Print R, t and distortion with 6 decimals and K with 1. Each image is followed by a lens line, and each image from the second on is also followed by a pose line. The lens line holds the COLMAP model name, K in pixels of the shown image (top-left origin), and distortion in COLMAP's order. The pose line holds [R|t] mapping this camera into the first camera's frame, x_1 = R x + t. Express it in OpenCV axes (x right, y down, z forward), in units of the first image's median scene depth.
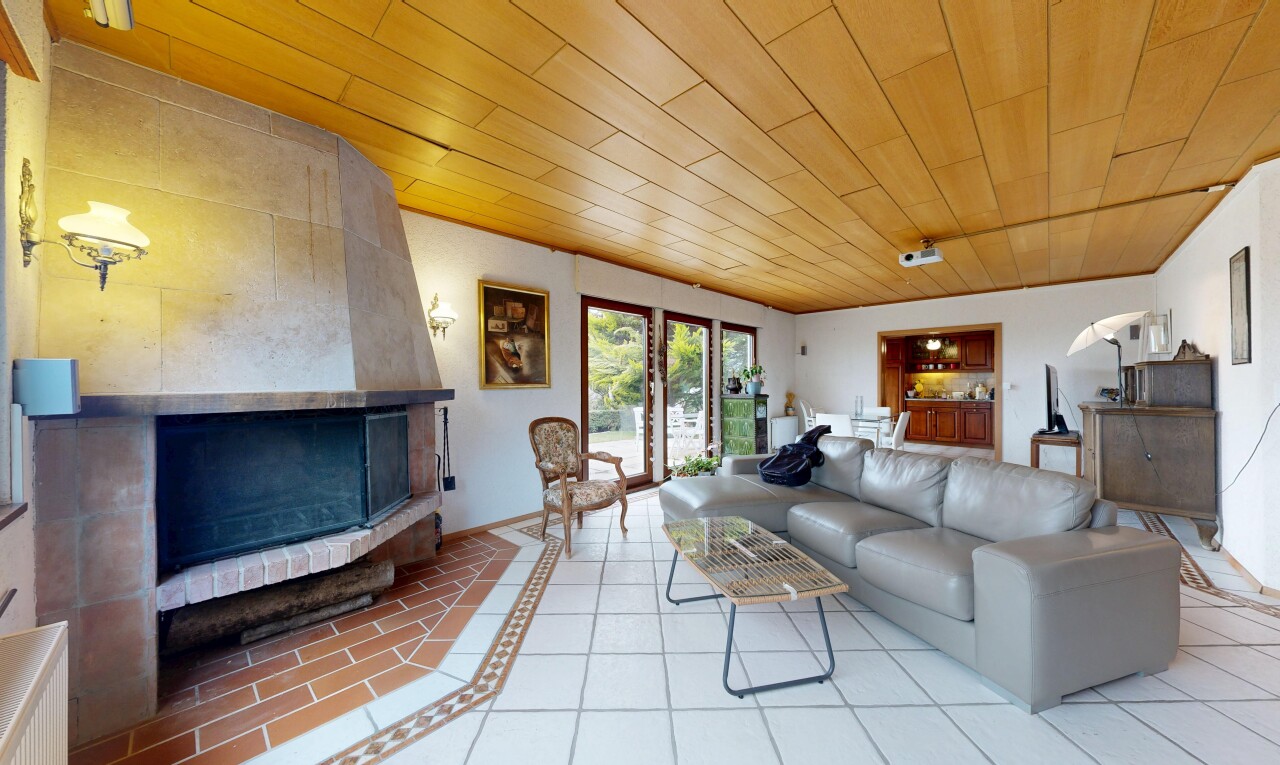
lens RADIAL K [[427.1, 0, 640.0], [0, 427.1, 382.5], [0, 0, 1]] dist [0.000279, 0.000235]
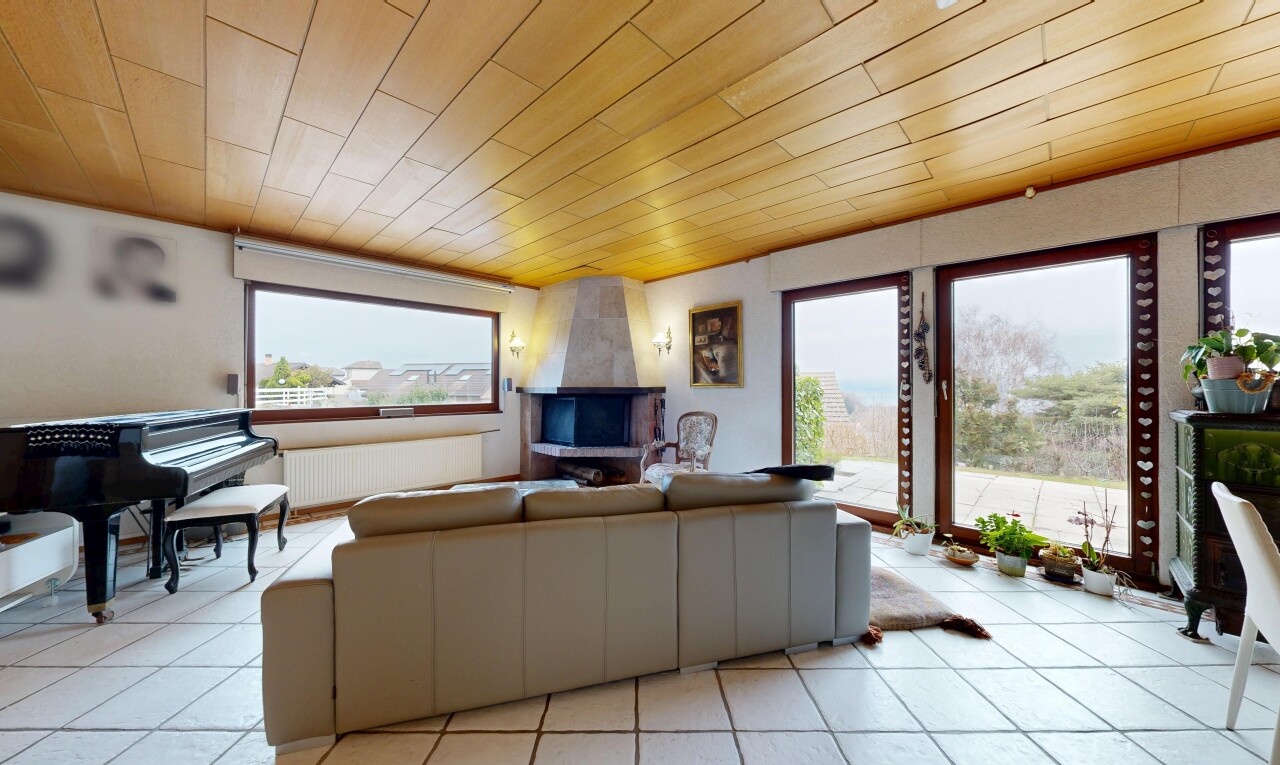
lens RADIAL K [[434.0, 0, 621.6], [0, 434.0, 384.1], [0, 0, 1]] dist [0.002433, 0.000197]
pose [[-0.030901, -0.000376, -0.999522, 0.973308], [0.002248, 0.999997, -0.000446, 0.003016], [0.999520, -0.002260, -0.030900, 0.766104]]
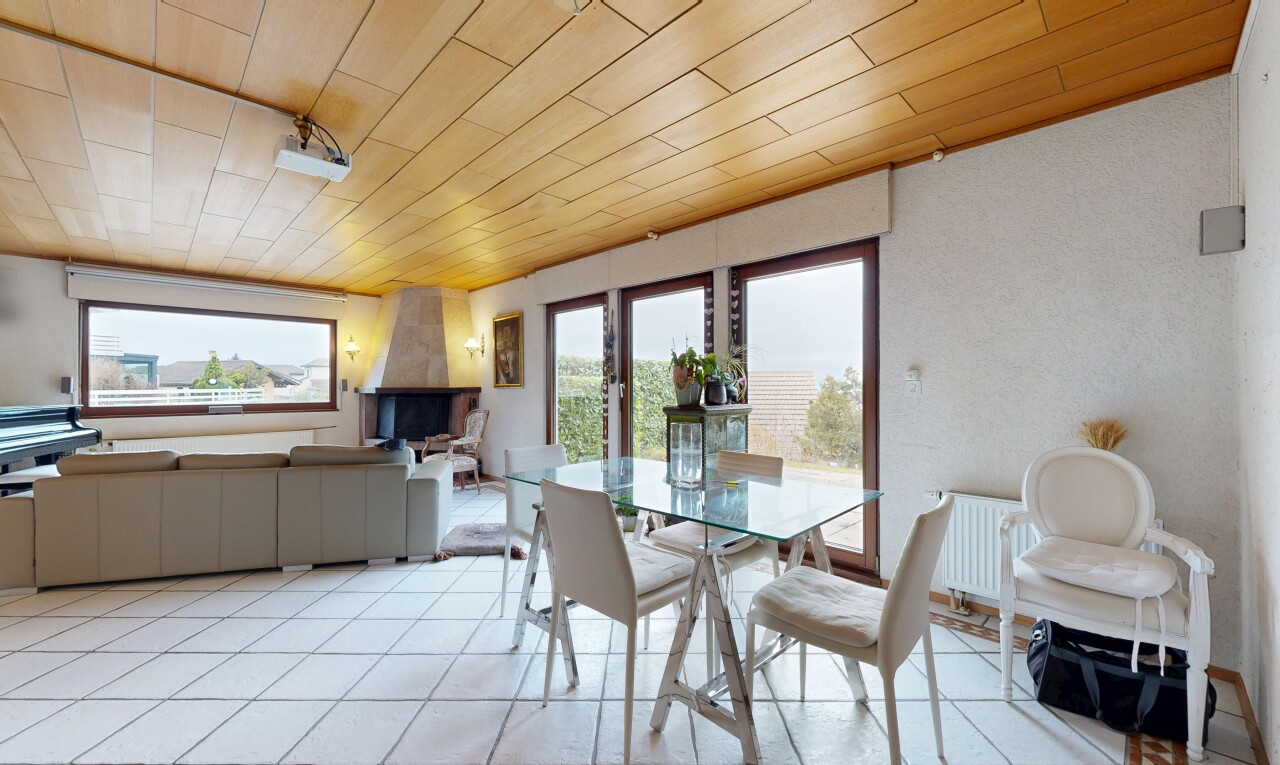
lens RADIAL K [[500.3, 0, 609.1], [0, 500.3, 385.1], [0, 0, 1]] dist [0.009743, 0.000206]
pose [[-0.057663, 0.002911, -0.998332, 1.321104], [0.003982, 0.999988, 0.002686, 0.001746], [0.998328, -0.003821, -0.057673, 1.420467]]
